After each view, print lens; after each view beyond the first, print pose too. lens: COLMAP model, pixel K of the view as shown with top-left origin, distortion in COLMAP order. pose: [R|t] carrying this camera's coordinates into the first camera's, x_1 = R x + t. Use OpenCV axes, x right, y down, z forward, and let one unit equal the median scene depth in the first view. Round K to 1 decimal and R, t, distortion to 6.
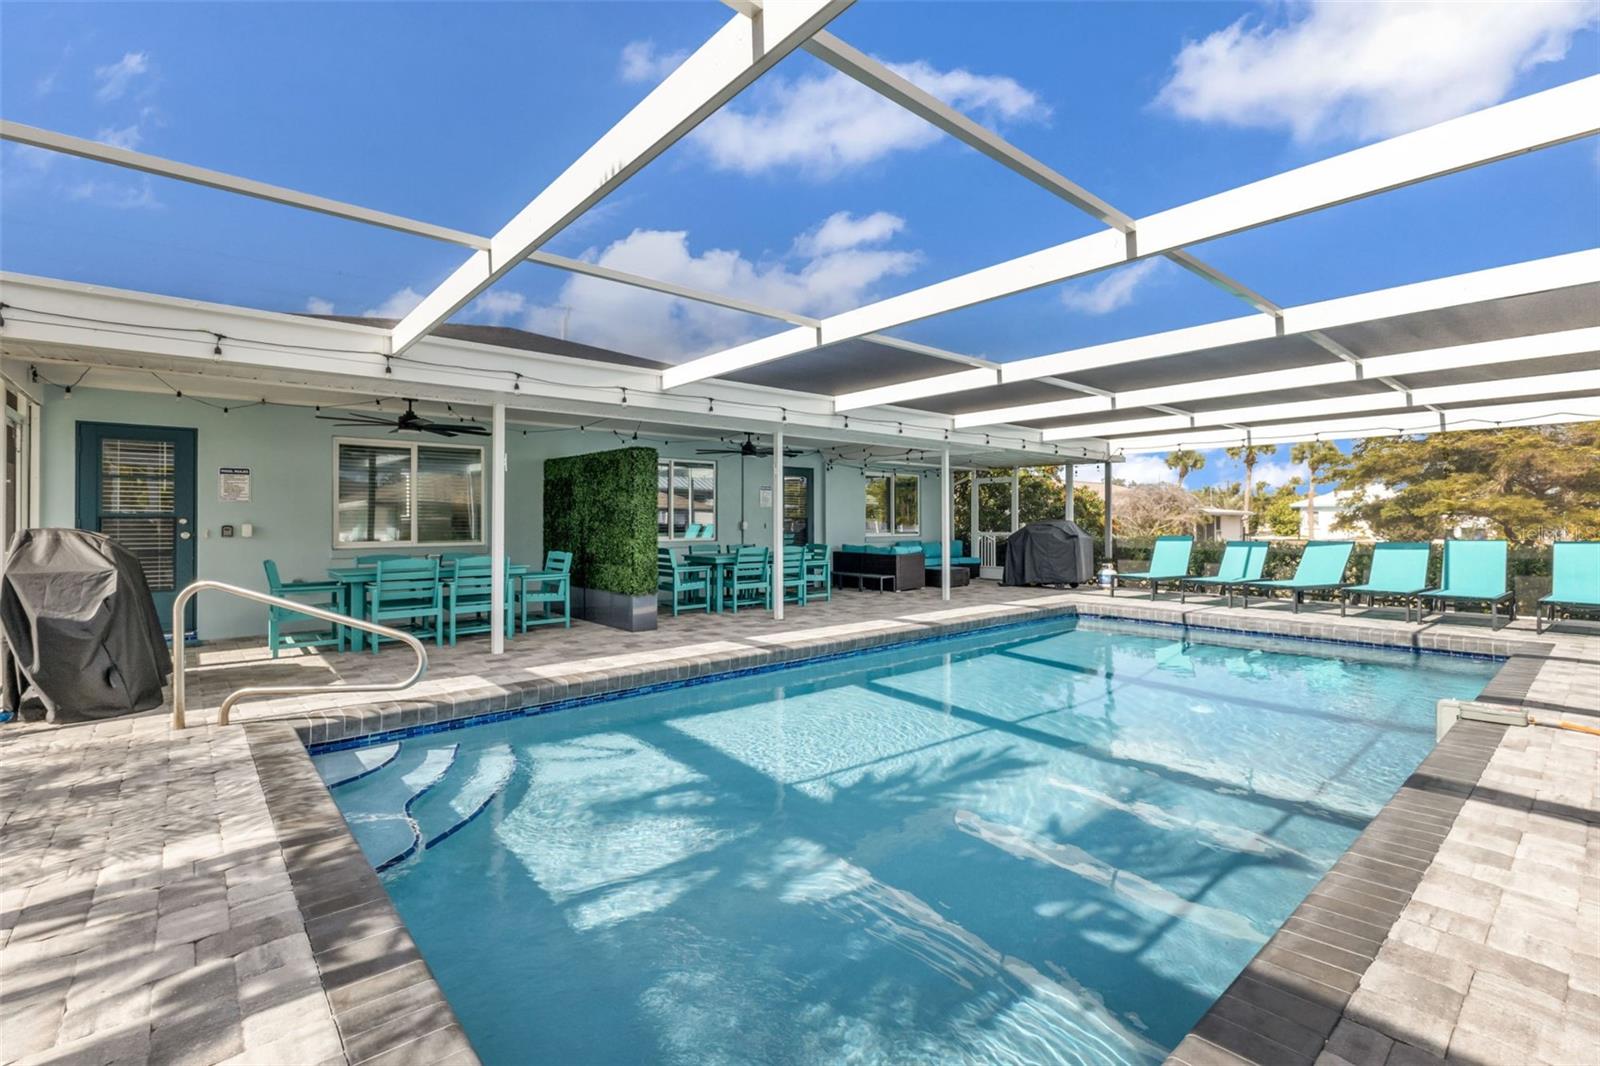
lens RADIAL K [[712.7, 0, 800.4], [0, 712.7, 517.7], [0, 0, 1]] dist [0.015400, -0.003337]
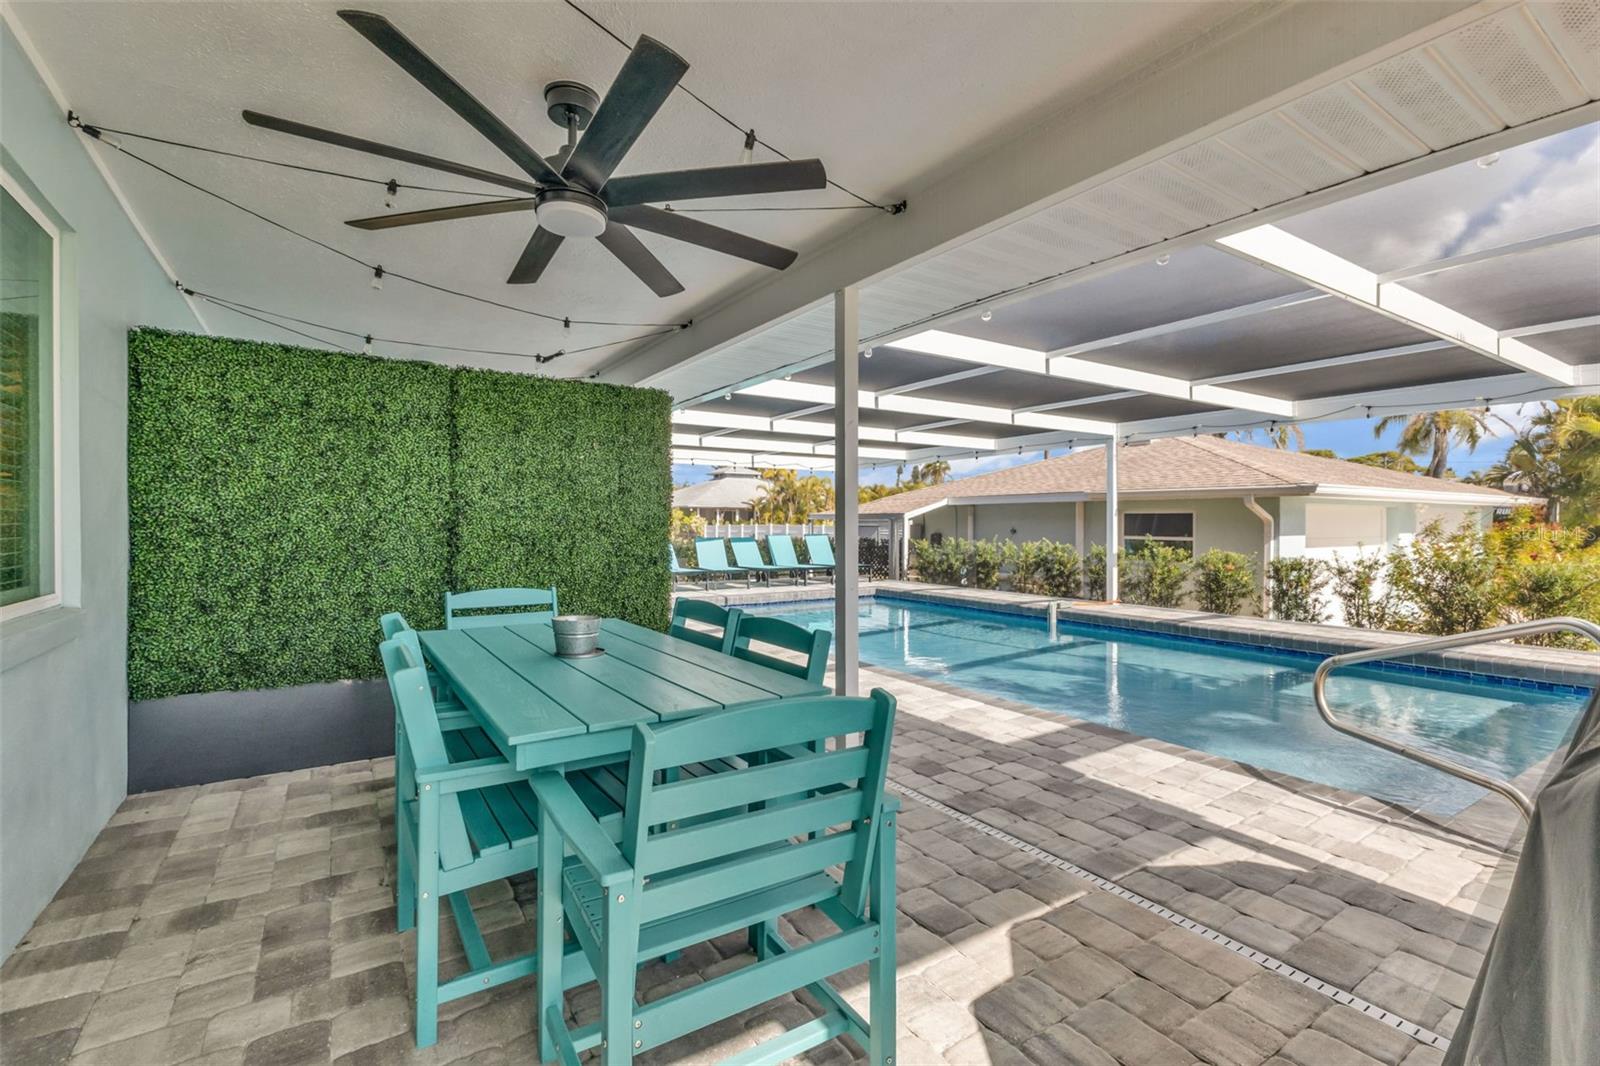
lens RADIAL K [[712.7, 0, 796.9], [0, 712.7, 525.9], [0, 0, 1]] dist [0.015400, -0.003337]
pose [[0.141486, -0.003873, 0.989933, -0.474639], [-0.001342, 0.999991, 0.004104, 0.002974], [-0.989939, -0.001909, 0.141479, 0.492887]]
